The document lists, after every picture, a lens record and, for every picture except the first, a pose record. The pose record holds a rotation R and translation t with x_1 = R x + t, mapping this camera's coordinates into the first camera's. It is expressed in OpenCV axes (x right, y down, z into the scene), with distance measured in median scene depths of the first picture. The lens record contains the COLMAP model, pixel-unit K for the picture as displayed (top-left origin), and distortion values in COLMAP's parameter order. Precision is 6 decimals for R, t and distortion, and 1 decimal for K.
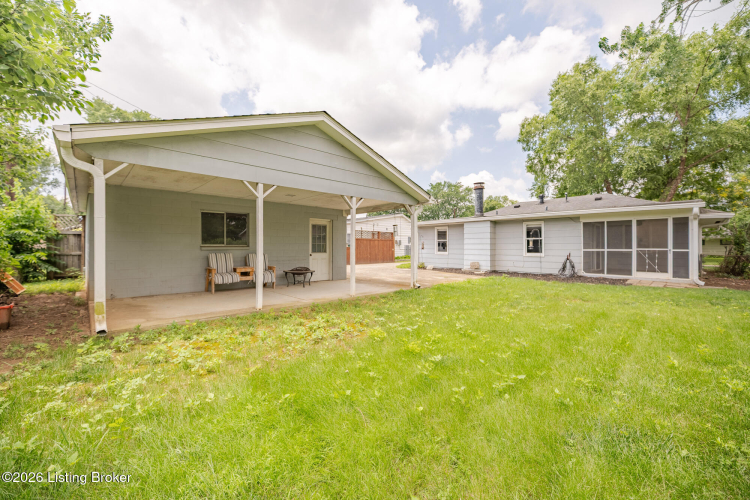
lens RADIAL K [[309.5, 0, 370.5], [0, 309.5, 246.7], [0, 0, 1]] dist [-0.010728, -0.000733]
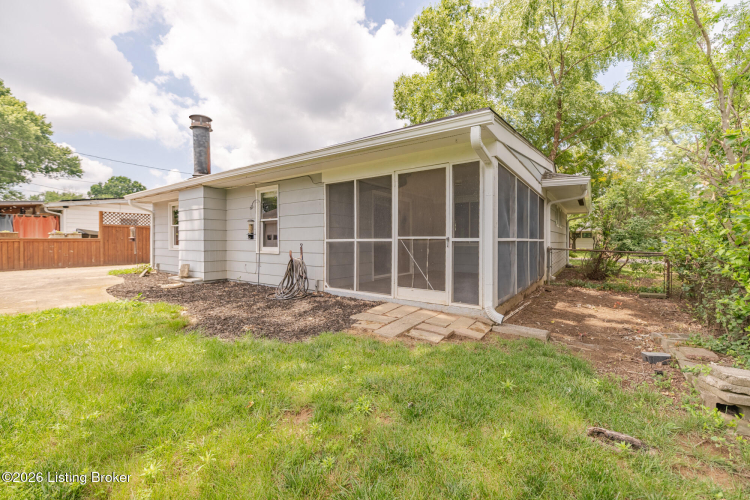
lens RADIAL K [[309.5, 0, 379.1], [0, 309.5, 247.5], [0, 0, 1]] dist [-0.010728, -0.000733]
pose [[0.978871, -0.014867, 0.203938, 0.720529], [0.008231, 0.999410, 0.033347, 0.006478], [-0.204314, -0.030964, 0.978416, 0.533705]]
